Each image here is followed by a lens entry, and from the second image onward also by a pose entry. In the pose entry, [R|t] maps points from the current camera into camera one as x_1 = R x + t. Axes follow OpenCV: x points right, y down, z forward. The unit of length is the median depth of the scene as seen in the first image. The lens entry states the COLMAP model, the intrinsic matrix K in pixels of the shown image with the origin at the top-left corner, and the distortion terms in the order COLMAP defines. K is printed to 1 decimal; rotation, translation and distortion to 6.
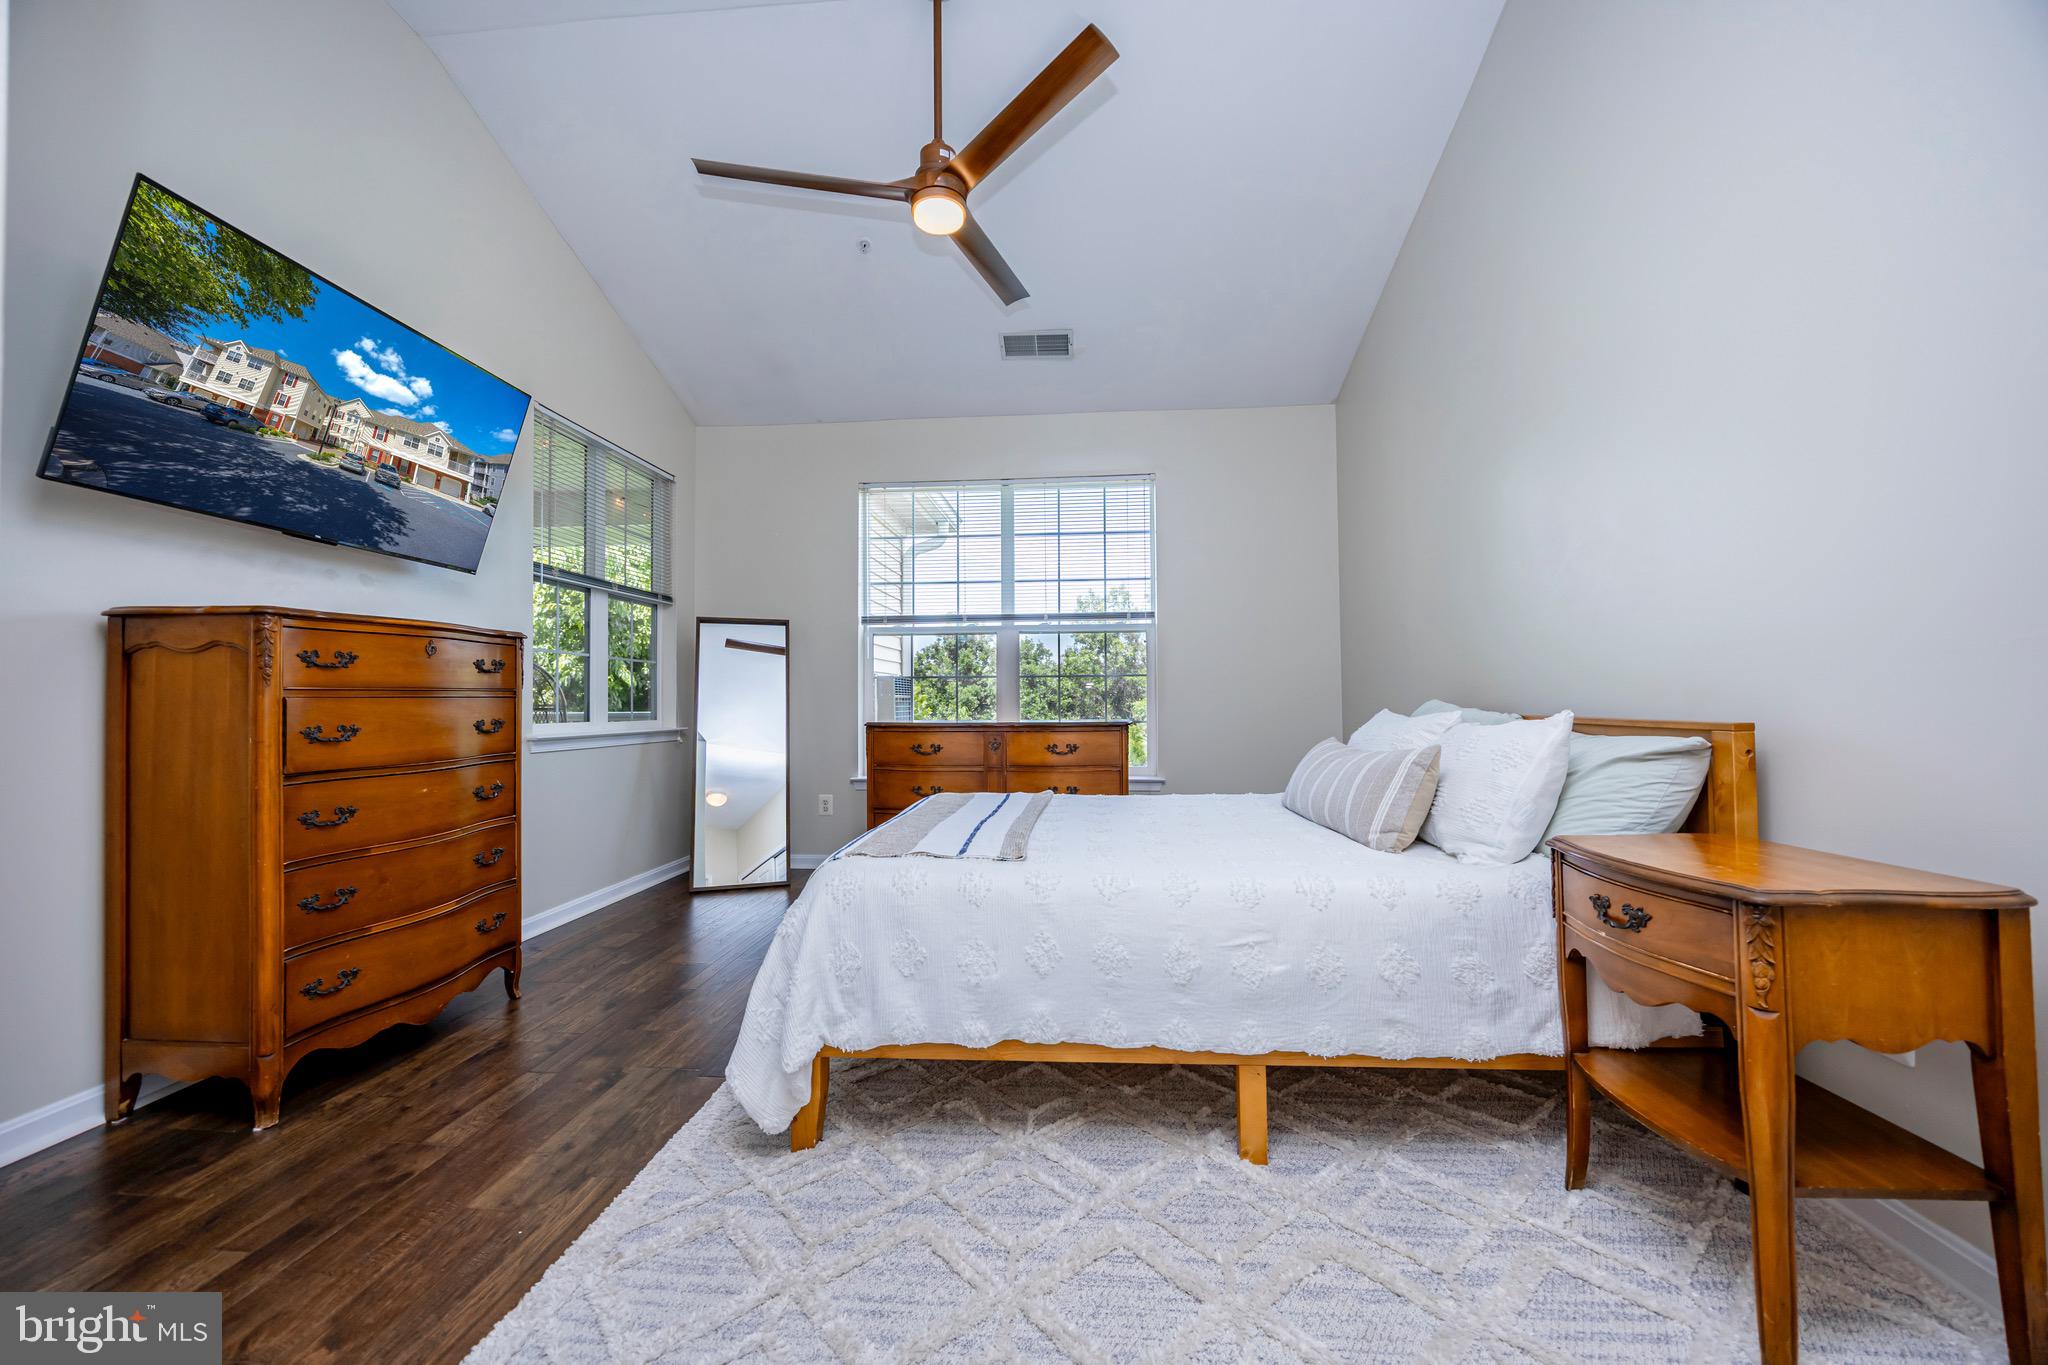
lens RADIAL K [[778.0, 0, 1029.0], [0, 778.0, 668.7], [0, 0, 1]] dist [-0.003782, 0.001258]
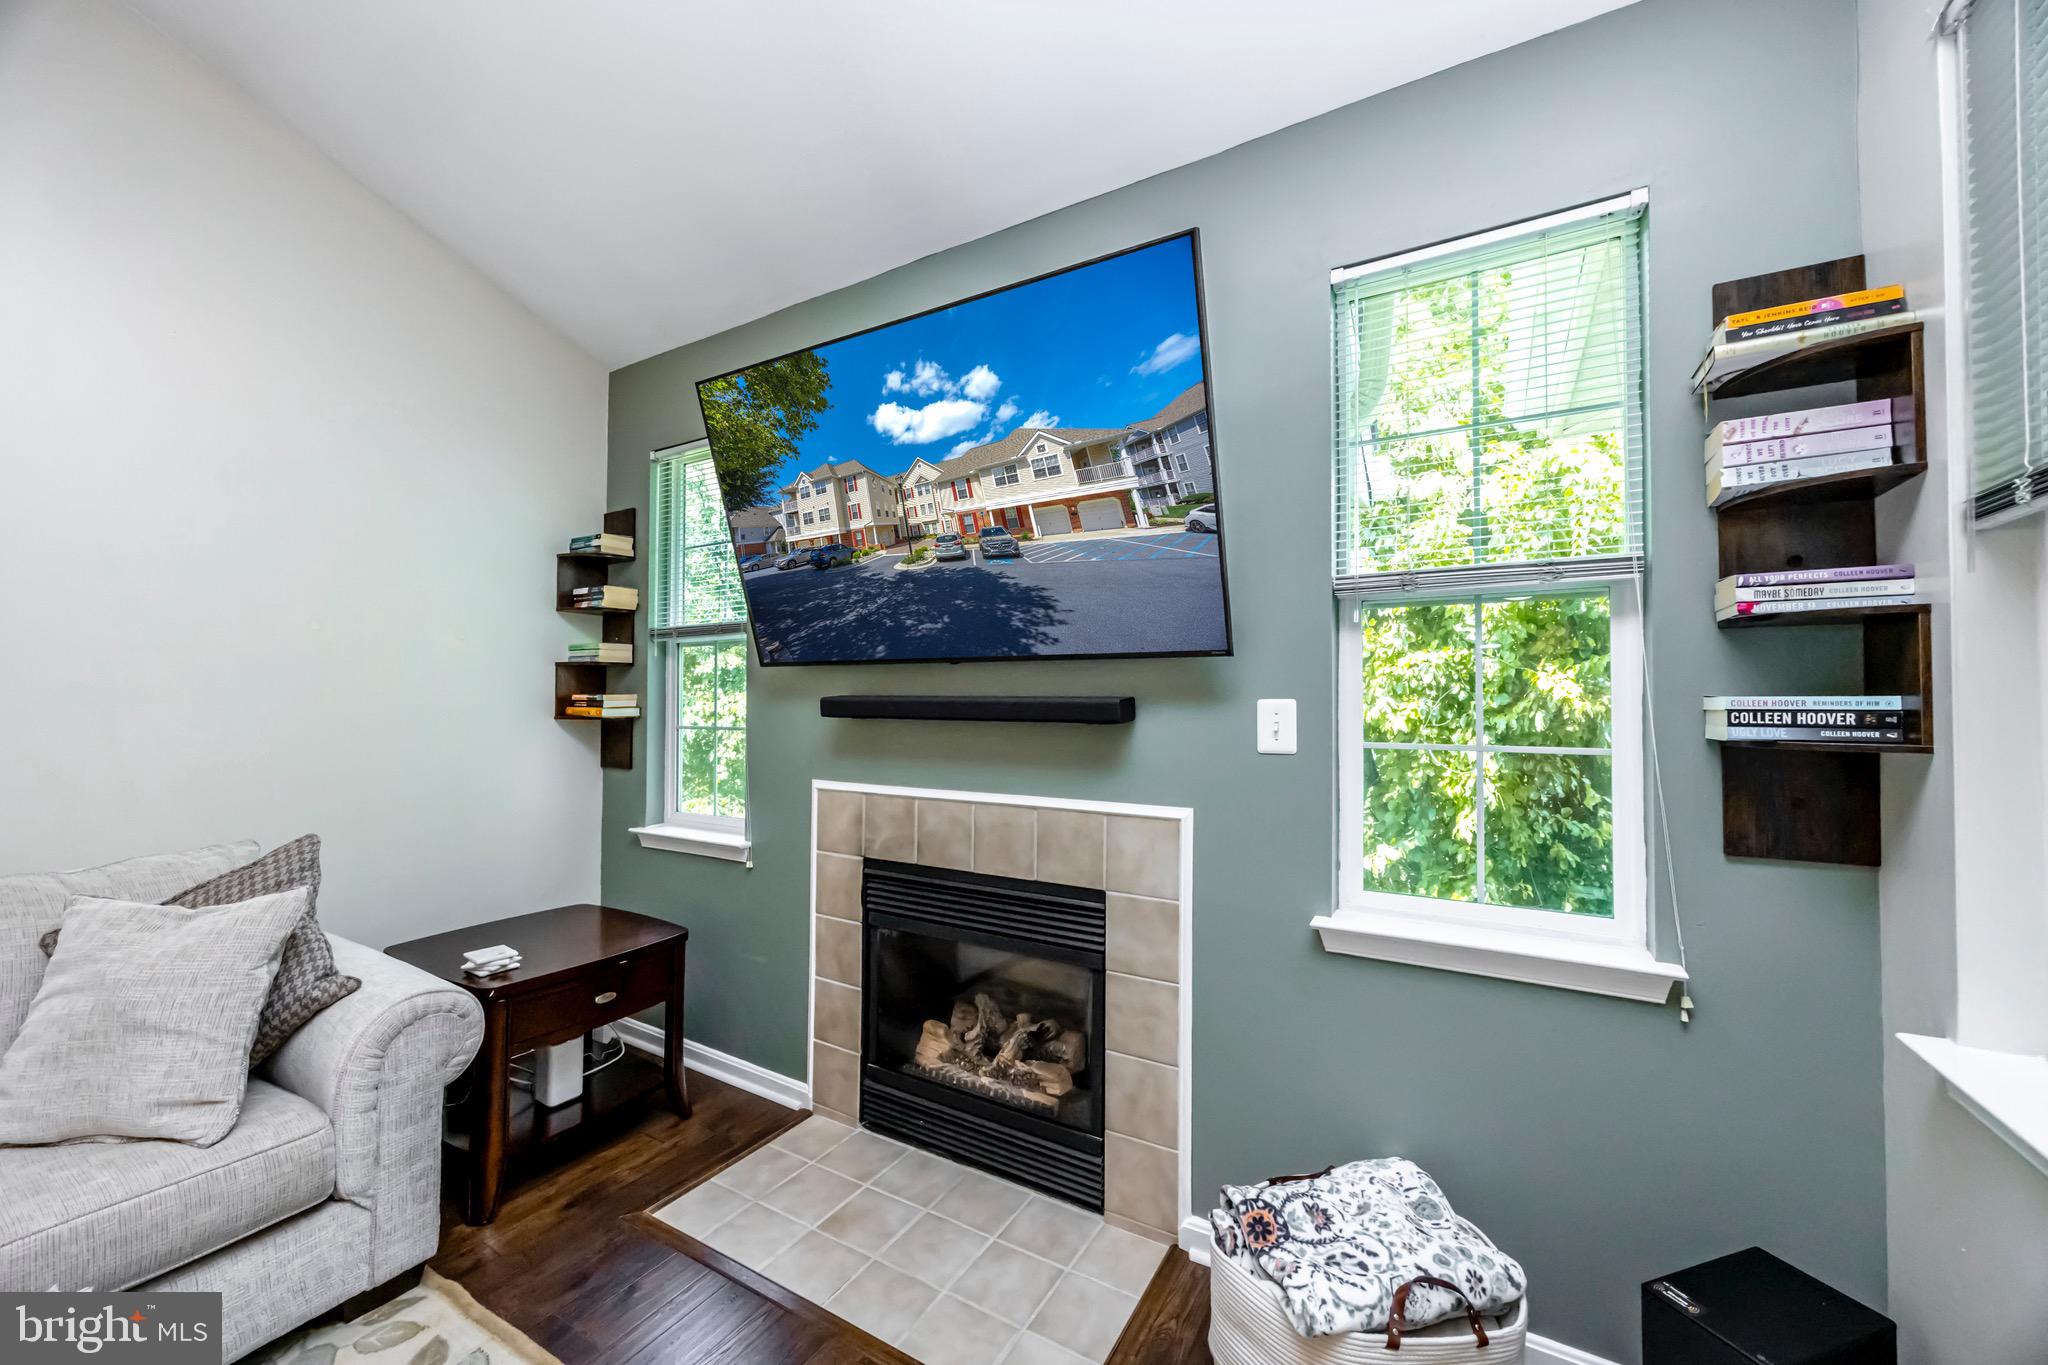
lens RADIAL K [[778.0, 0, 1016.9], [0, 778.0, 678.0], [0, 0, 1]] dist [-0.003782, 0.001258]
pose [[-0.436794, -0.006062, -0.899541, -0.269954], [0.053873, 0.998006, -0.032885, -0.121030], [0.897947, -0.062825, -0.435597, 1.328980]]
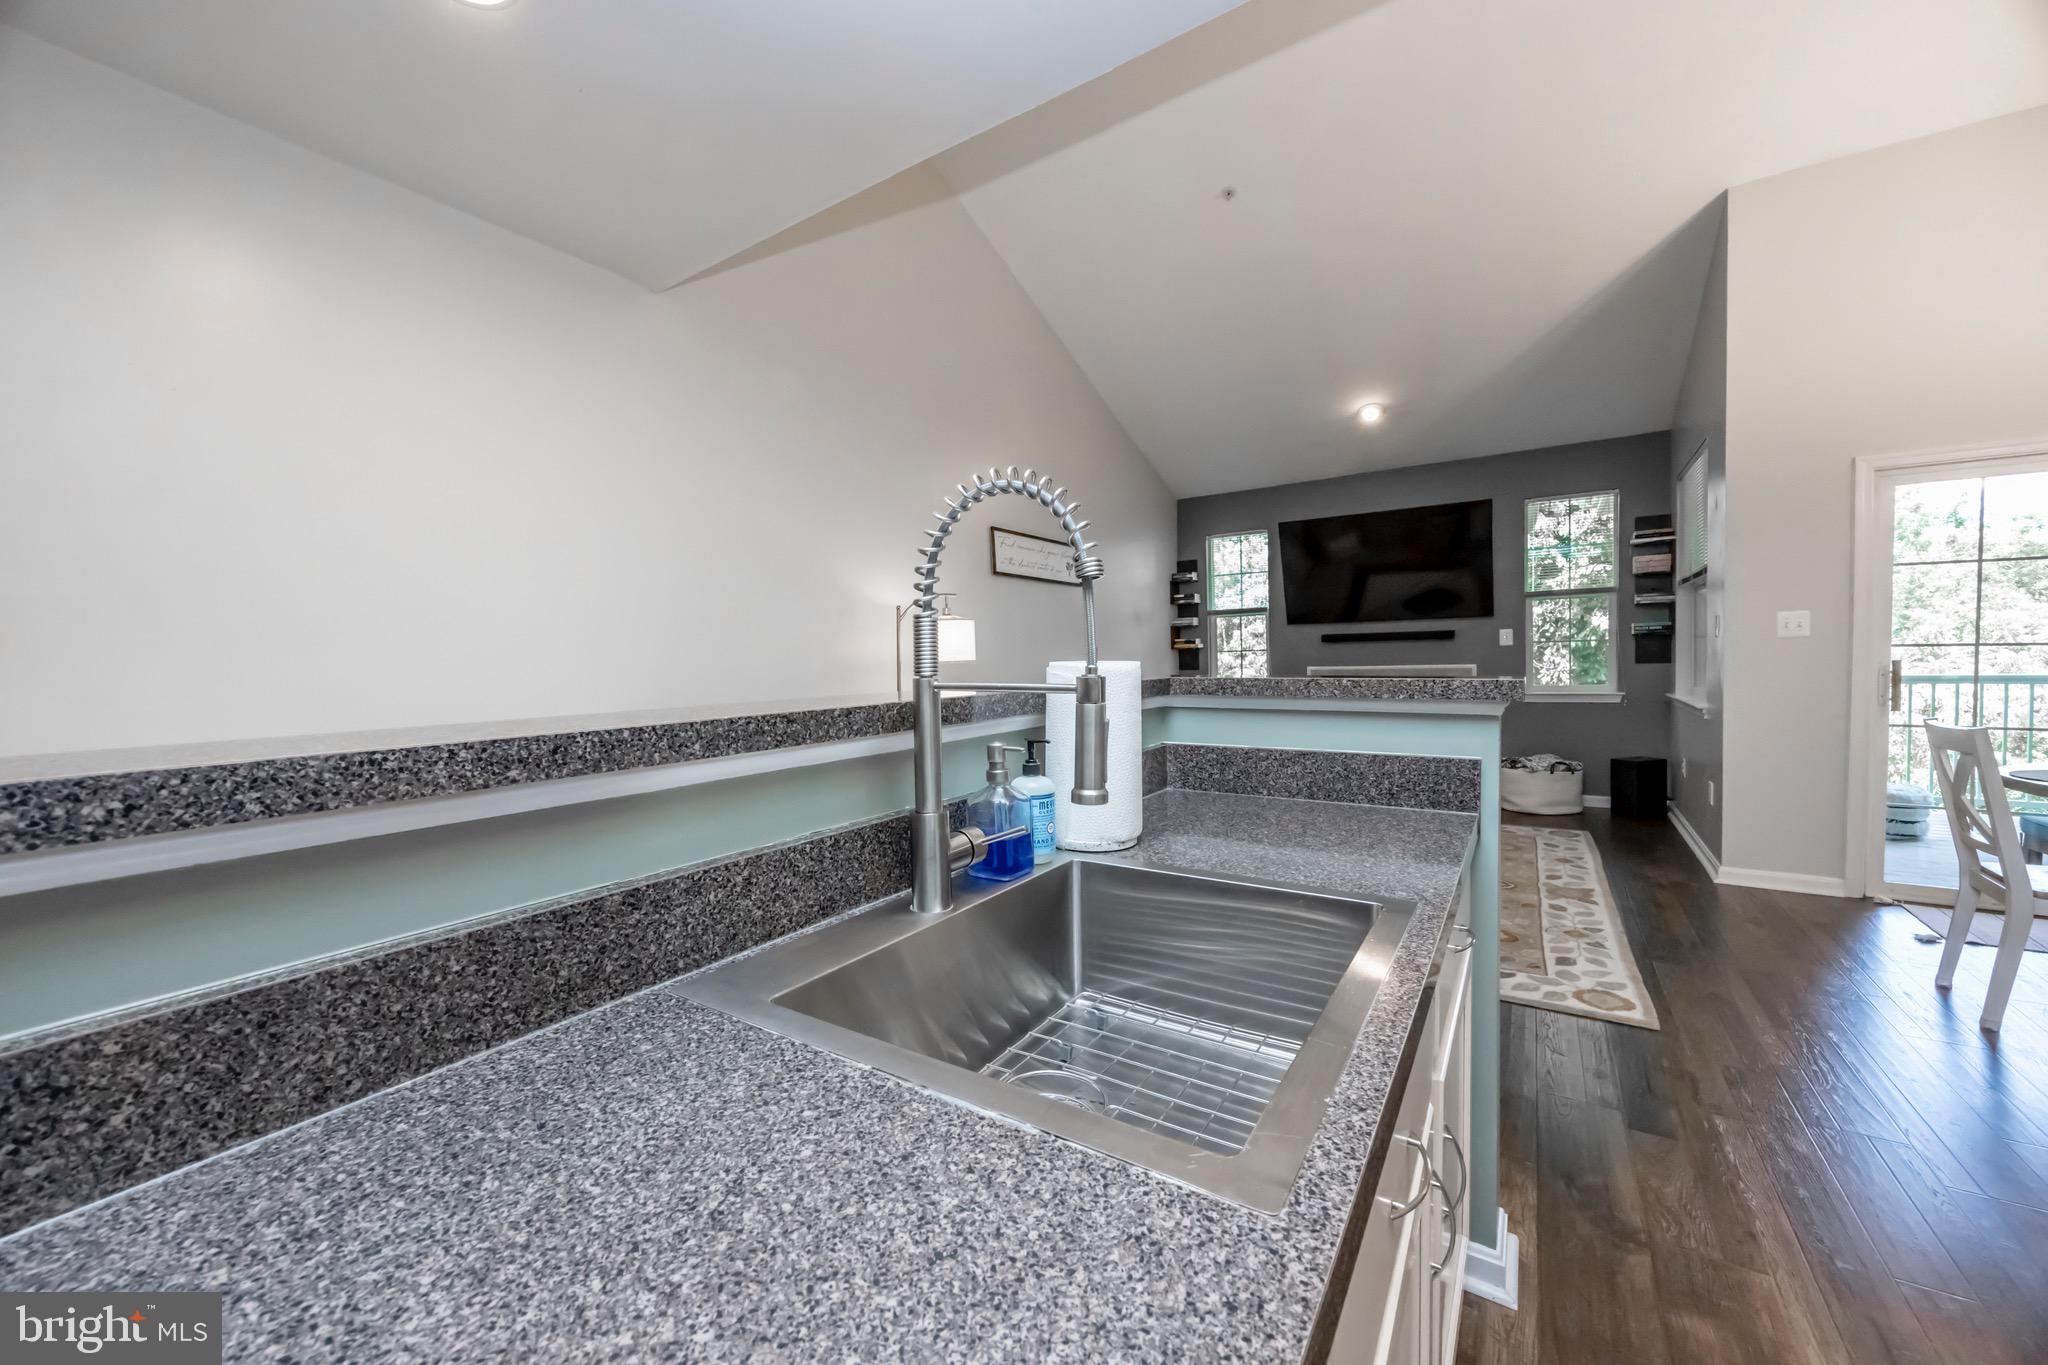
lens RADIAL K [[778.0, 0, 1020.3], [0, 778.0, 684.4], [0, 0, 1]] dist [-0.003782, 0.001258]
pose [[-0.482643, 0.063354, -0.873522, 1.439877], [0.082784, 0.996215, 0.026512, -0.127826], [0.871896, -0.059518, -0.486061, 1.121113]]
